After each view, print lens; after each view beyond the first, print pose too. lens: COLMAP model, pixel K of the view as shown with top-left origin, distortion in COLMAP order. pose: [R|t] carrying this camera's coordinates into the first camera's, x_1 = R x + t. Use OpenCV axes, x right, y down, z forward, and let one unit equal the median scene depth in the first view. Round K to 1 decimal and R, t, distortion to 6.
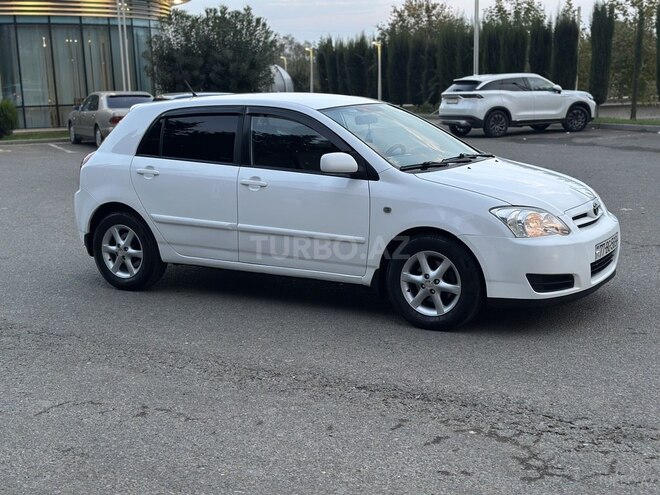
lens RADIAL K [[906.3, 0, 330.0], [0, 906.3, 247.5], [0, 0, 1]] dist [0.191389, -0.353117]
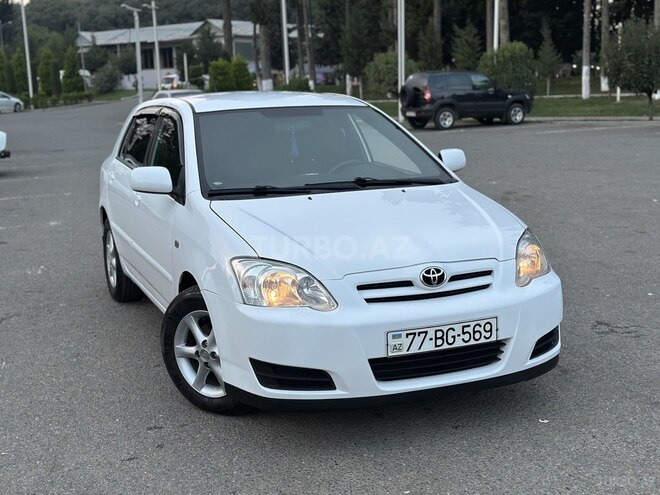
lens RADIAL K [[906.3, 0, 330.0], [0, 906.3, 247.5], [0, 0, 1]] dist [0.191389, -0.353117]
pose [[0.800217, 0.104701, -0.590501, 0.570501], [-0.099997, 0.994152, 0.040761, -0.076163], [0.591315, 0.026430, 0.806007, 0.411626]]
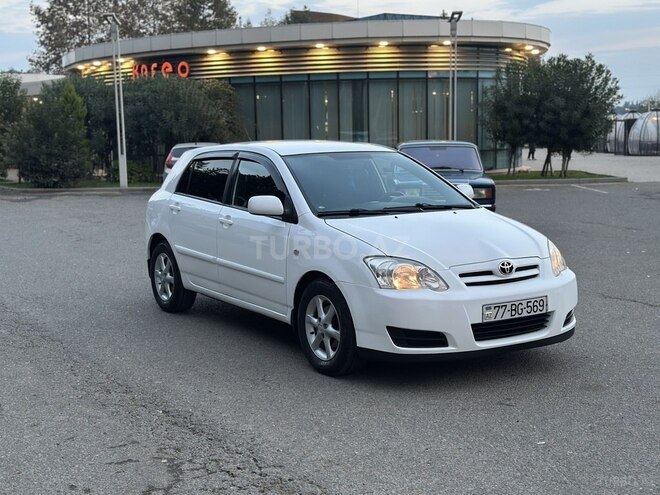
lens RADIAL K [[906.3, 0, 330.0], [0, 906.3, 247.5], [0, 0, 1]] dist [0.191389, -0.353117]
pose [[0.897380, 0.065743, -0.436333, 0.499507], [-0.088416, 0.995575, -0.031835, -0.016031], [0.432309, 0.067148, 0.899222, 0.079304]]
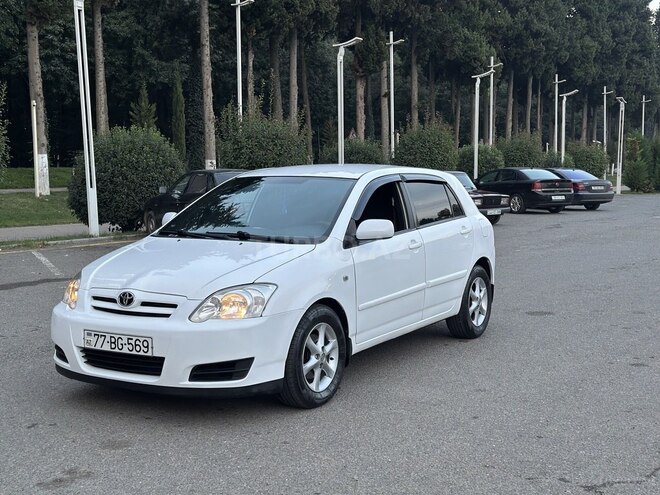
lens RADIAL K [[906.3, 0, 330.0], [0, 906.3, 247.5], [0, 0, 1]] dist [0.191389, -0.353117]
pose [[0.000452, 0.113135, -0.993580, 1.086849], [-0.183238, 0.976766, 0.111137, -0.209970], [0.983068, 0.182012, 0.021172, 1.093801]]
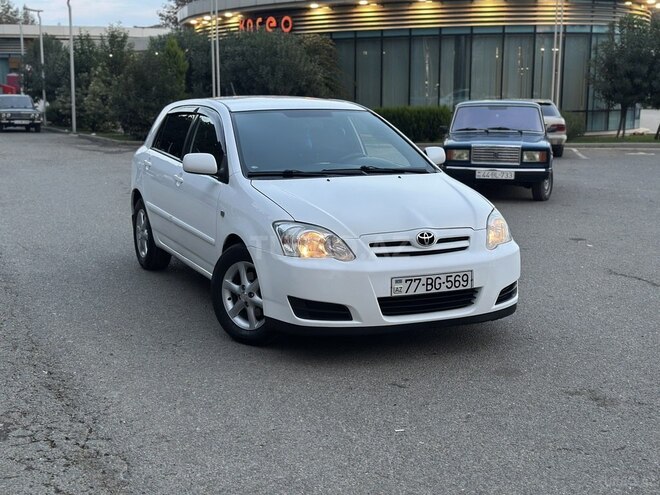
lens RADIAL K [[906.3, 0, 330.0], [0, 906.3, 247.5], [0, 0, 1]] dist [0.191389, -0.353117]
pose [[0.823480, 0.120485, -0.554405, 0.648432], [-0.125672, 0.991652, 0.028843, -0.044100], [0.553252, 0.045922, 0.831747, 0.222742]]
